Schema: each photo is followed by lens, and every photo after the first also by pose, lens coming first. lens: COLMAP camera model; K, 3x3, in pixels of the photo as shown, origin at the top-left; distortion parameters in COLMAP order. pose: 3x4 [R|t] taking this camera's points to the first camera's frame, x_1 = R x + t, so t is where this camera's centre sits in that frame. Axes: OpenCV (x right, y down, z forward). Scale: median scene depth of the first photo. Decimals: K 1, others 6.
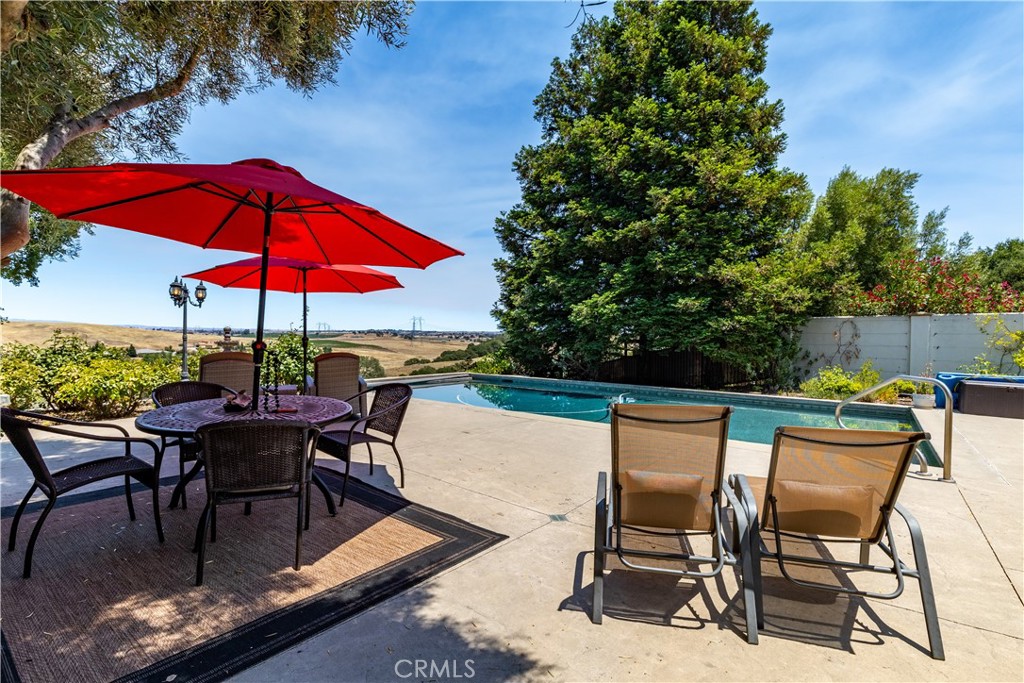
lens RADIAL K [[477.0, 0, 511.7], [0, 477.0, 345.2], [0, 0, 1]] dist [0.005545, -0.001329]
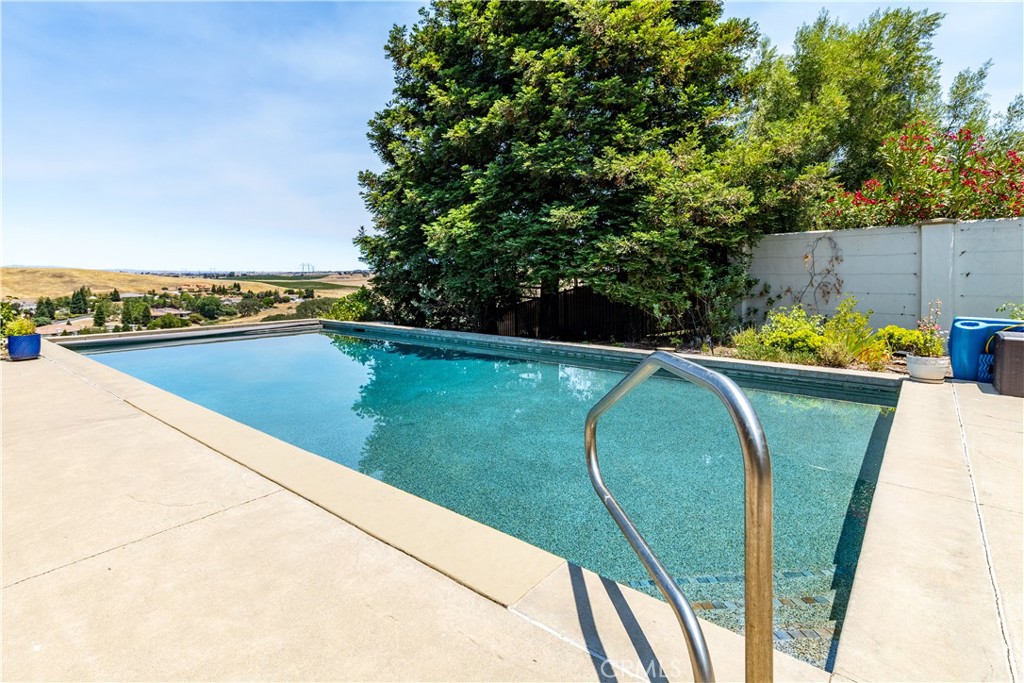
lens RADIAL K [[477.0, 0, 495.6], [0, 477.0, 285.1], [0, 0, 1]] dist [0.005545, -0.001329]
pose [[0.995056, -0.014486, -0.098249, 0.318473], [0.014556, 0.999894, -0.000001, 0.008690], [0.098239, -0.001429, 0.995162, 0.300851]]
